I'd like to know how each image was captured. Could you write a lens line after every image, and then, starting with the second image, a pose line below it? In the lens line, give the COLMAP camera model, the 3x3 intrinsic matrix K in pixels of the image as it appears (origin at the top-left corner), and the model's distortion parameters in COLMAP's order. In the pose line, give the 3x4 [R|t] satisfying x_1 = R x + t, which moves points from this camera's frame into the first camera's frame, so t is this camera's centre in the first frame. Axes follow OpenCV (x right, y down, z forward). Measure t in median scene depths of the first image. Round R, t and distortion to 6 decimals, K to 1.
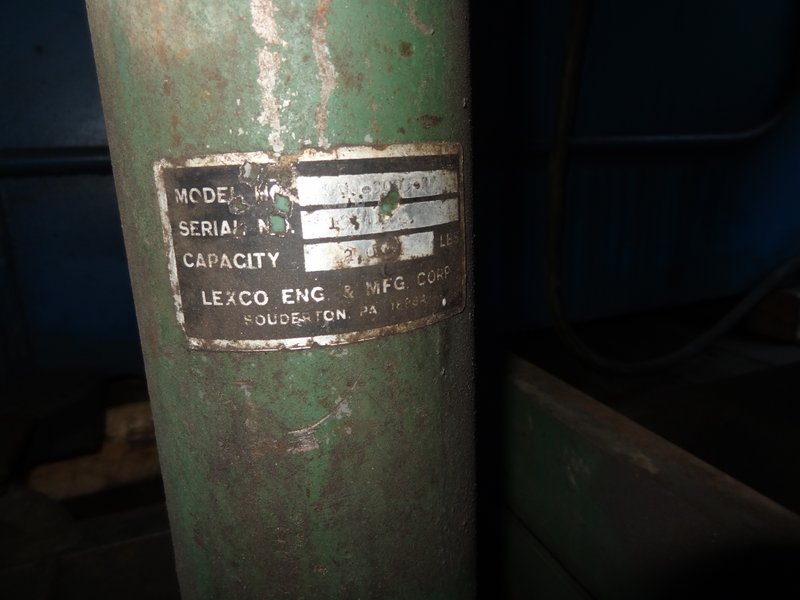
lens RADIAL K [[539.2, 0, 400.0], [0, 539.2, 300.0], [0, 0, 1]] dist [-0.013689, 0.000541]
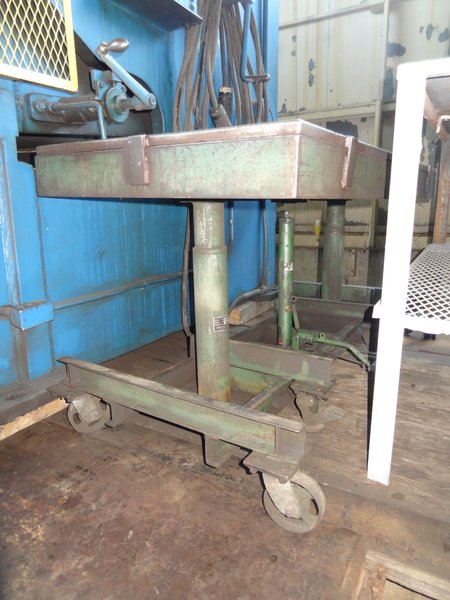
lens RADIAL K [[404.4, 0, 225.0], [0, 404.4, 300.0], [0, 0, 1]] dist [-0.013689, 0.000541]
pose [[0.798053, -0.101838, 0.593919, -6.028435], [0.127107, 0.991889, -0.000717, -0.639969], [-0.589029, 0.076064, 0.804524, -7.118346]]
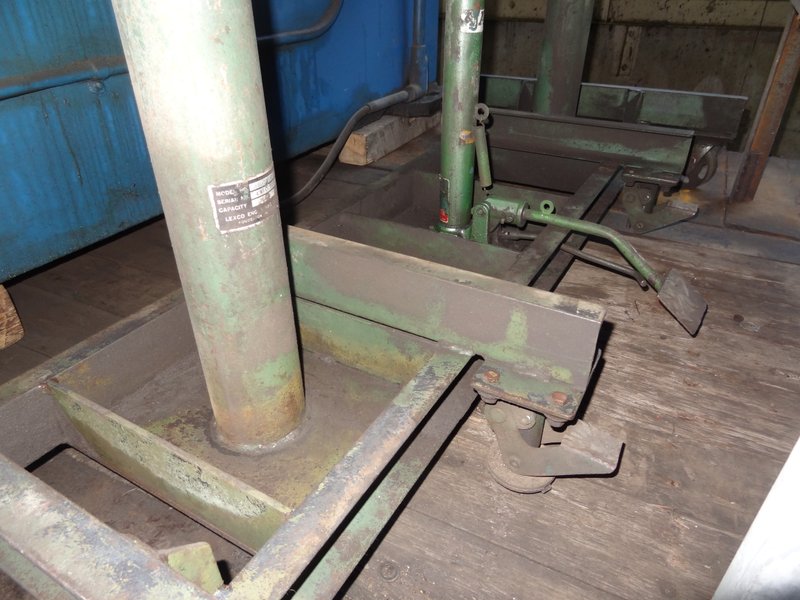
lens RADIAL K [[539.2, 0, 400.0], [0, 539.2, 300.0], [0, 0, 1]] dist [-0.013689, 0.000541]
pose [[0.762573, -0.306008, 0.569948, -1.758112], [0.126700, 0.934630, 0.332286, -0.573481], [-0.634373, -0.181180, 0.751495, -2.682328]]
